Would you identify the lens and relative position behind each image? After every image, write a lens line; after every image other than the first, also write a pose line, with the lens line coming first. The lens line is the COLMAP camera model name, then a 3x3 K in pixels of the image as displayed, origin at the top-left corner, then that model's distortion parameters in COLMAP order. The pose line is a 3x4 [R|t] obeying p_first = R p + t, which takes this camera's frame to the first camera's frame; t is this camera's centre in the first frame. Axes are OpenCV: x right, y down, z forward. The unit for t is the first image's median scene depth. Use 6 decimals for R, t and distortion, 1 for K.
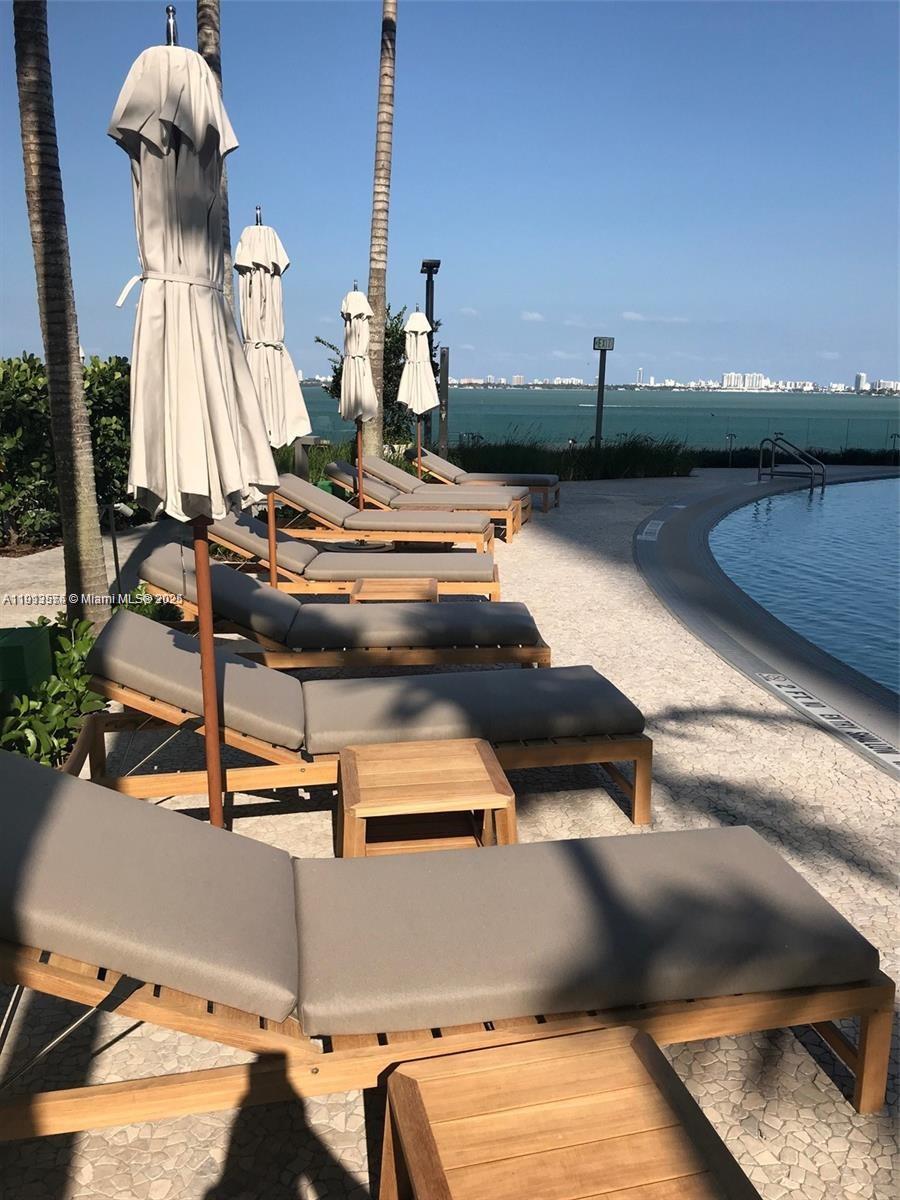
lens RADIAL K [[989.6, 0, 448.2], [0, 989.6, 601.2], [0, 0, 1]] dist [0.012564, 0.009621]
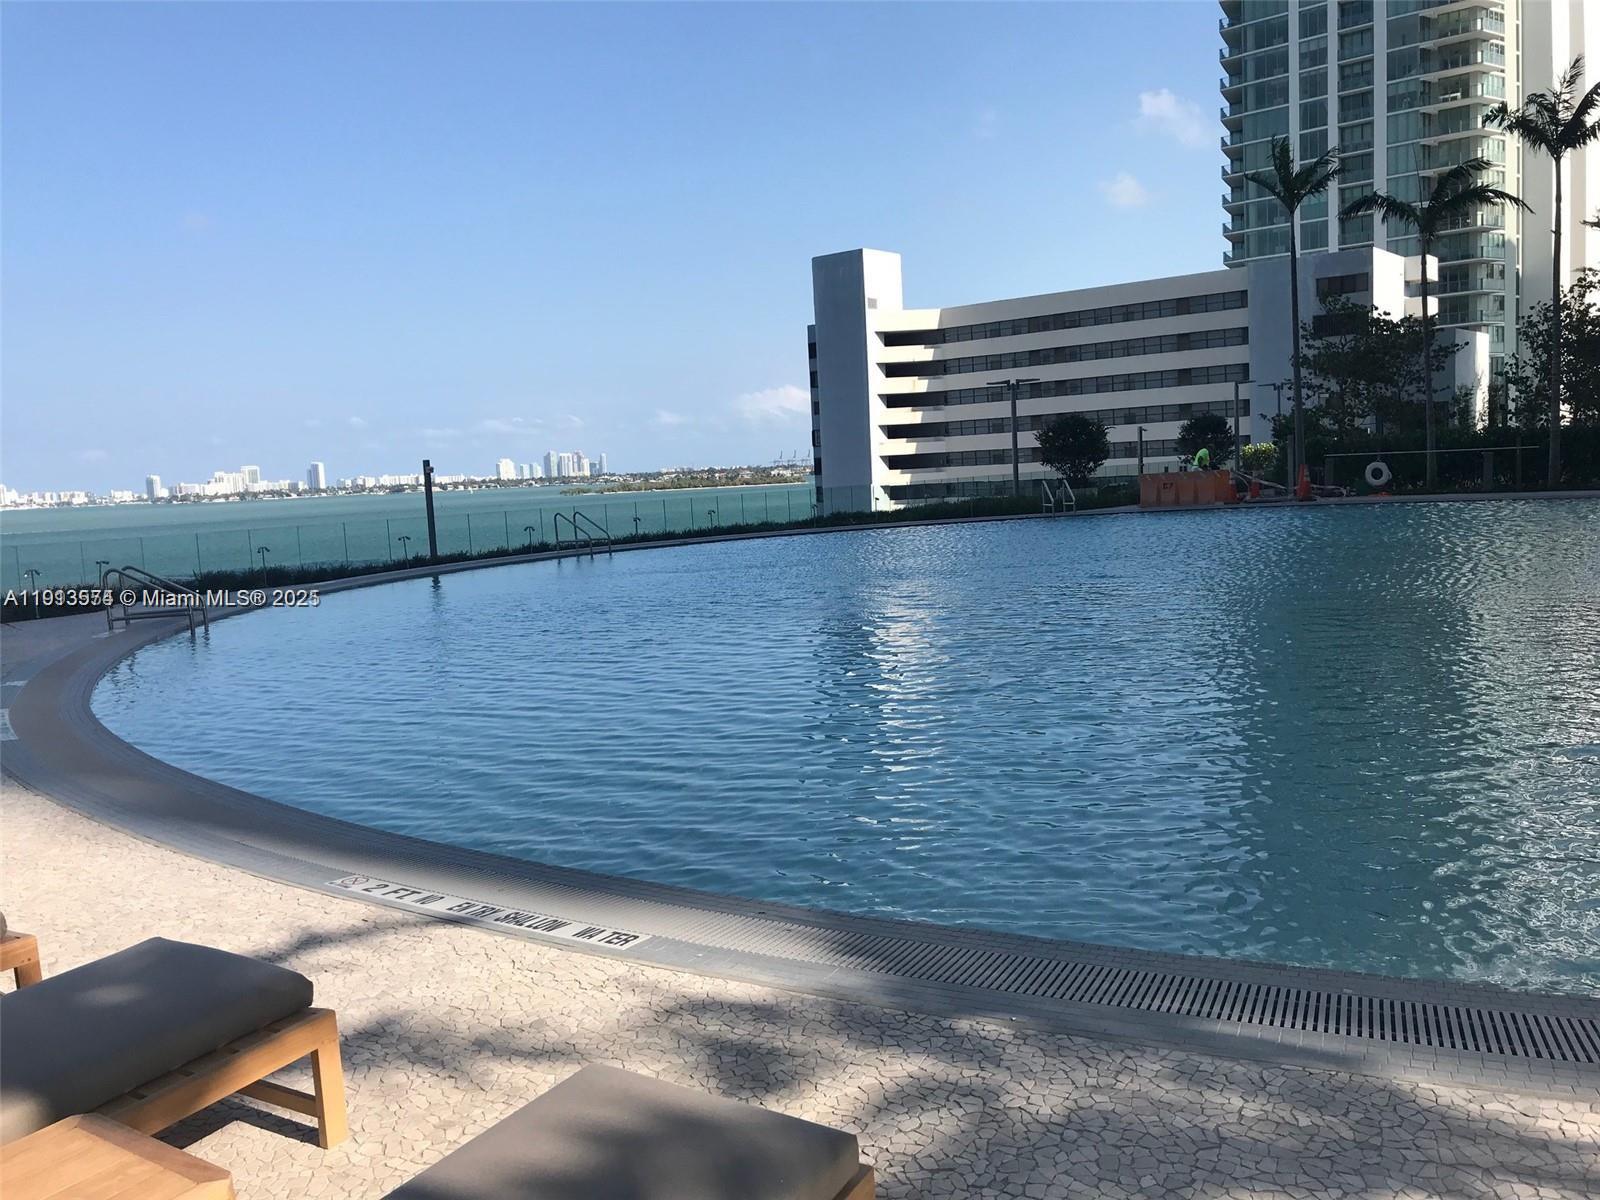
lens RADIAL K [[1319.4, 0, 797.4], [0, 1319.4, 602.2], [0, 0, 1]] dist [0.012564, 0.009621]
pose [[0.667860, -0.127593, 0.733269, -0.112241], [0.220340, 0.974929, -0.031042, -0.016173], [-0.710924, 0.182300, 0.679230, 0.075814]]
